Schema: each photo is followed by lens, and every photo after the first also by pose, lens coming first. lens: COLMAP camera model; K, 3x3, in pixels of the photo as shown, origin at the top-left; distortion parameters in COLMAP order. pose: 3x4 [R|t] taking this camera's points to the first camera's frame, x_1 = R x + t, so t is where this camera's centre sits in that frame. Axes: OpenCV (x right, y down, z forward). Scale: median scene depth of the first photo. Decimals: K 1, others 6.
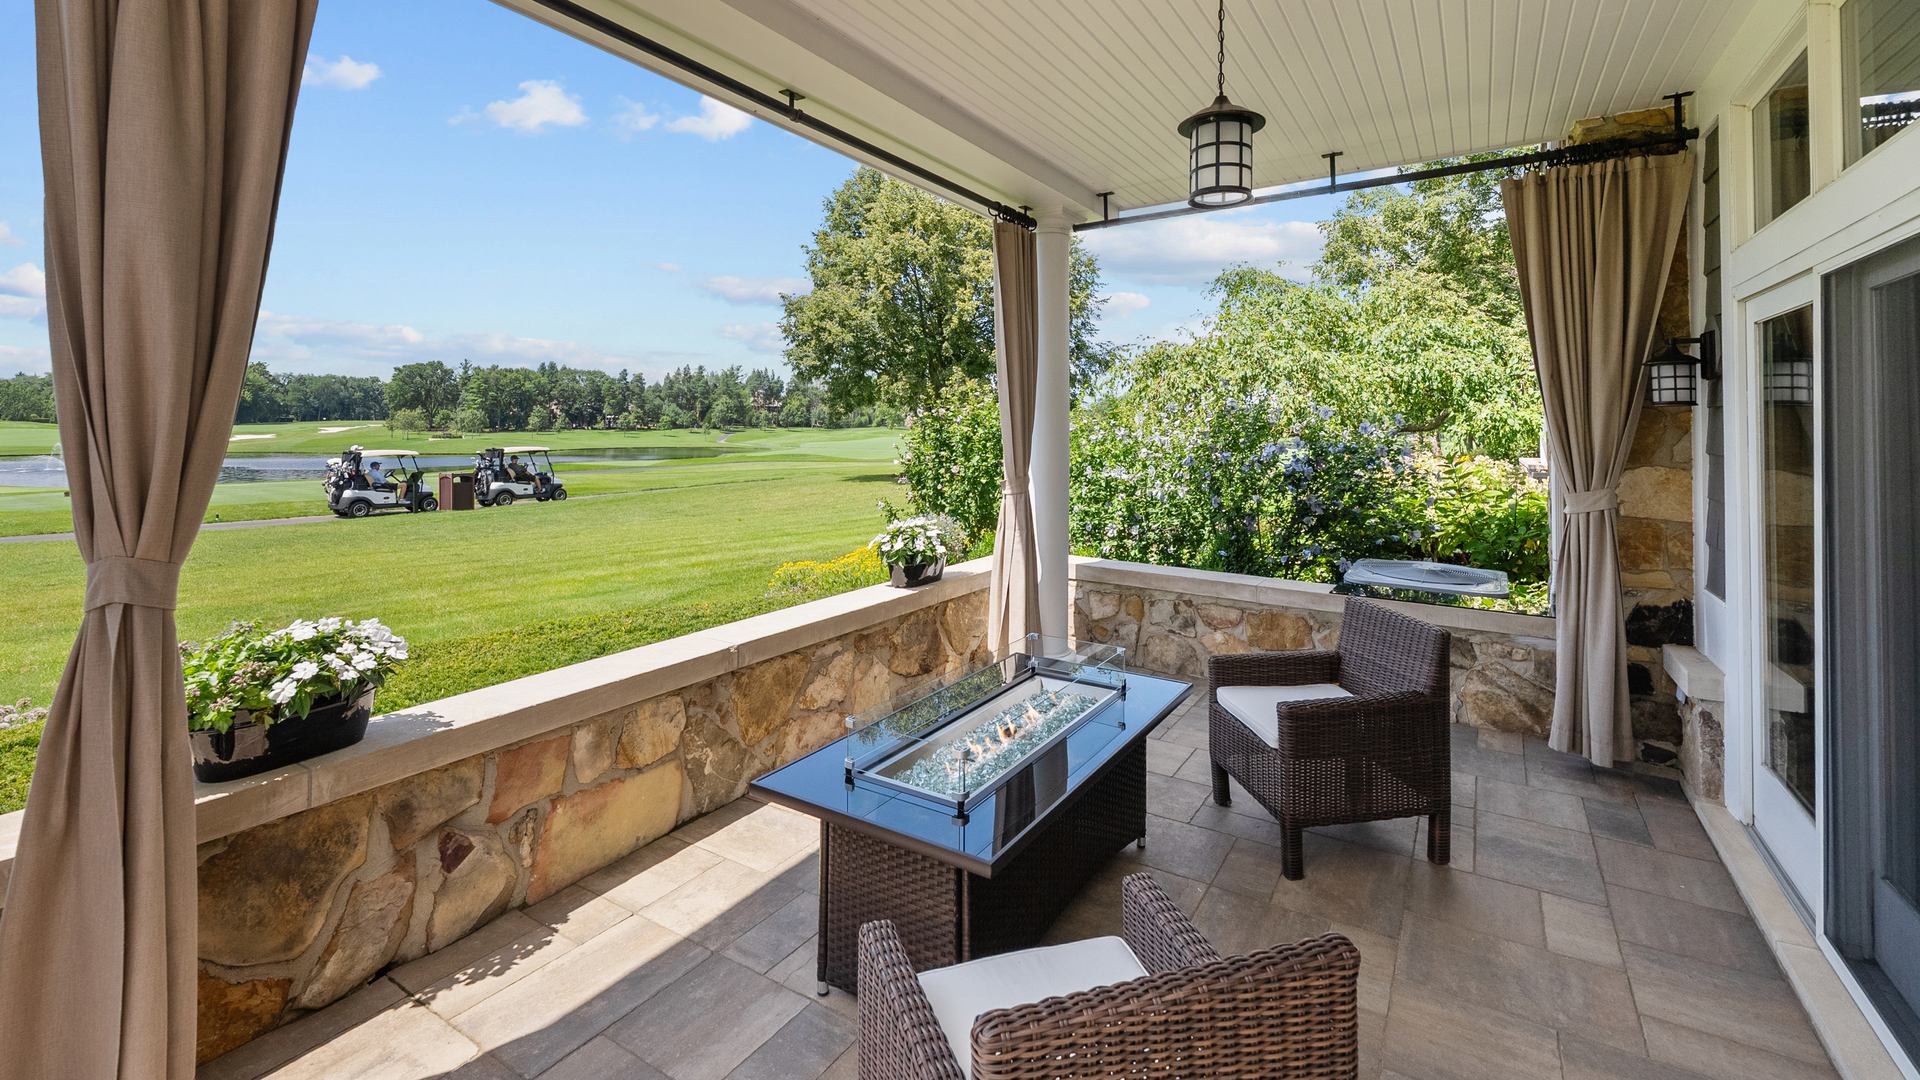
lens RADIAL K [[824.5, 0, 968.8], [0, 824.5, 404.4], [0, 0, 1]] dist [-0.000543, -0.000107]
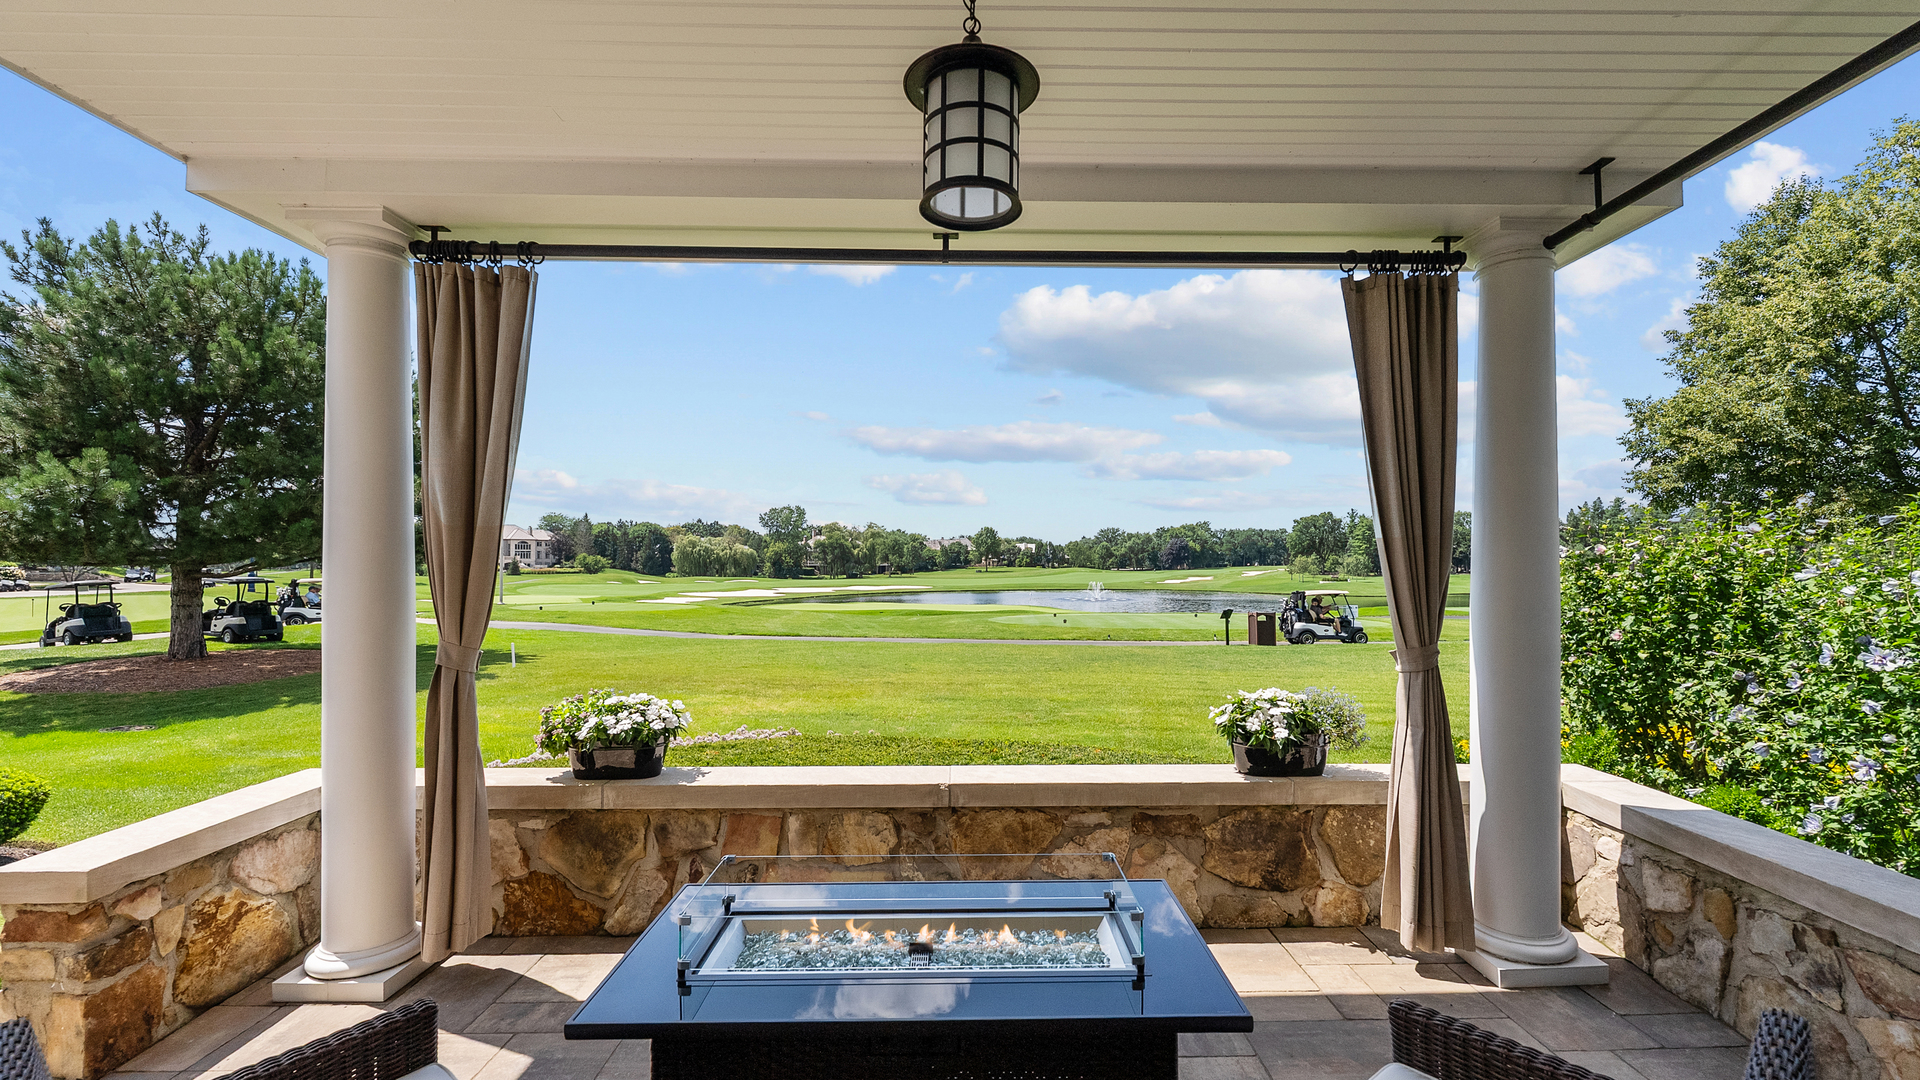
lens RADIAL K [[803.7, 0, 966.1], [0, 803.7, 550.7], [0, 0, 1]] dist [-0.001035, 0.000183]
pose [[0.538825, -0.022202, -0.842125, 0.388972], [0.023926, 0.999653, -0.011047, 0.008171], [0.842078, -0.014196, 0.539169, 0.319662]]
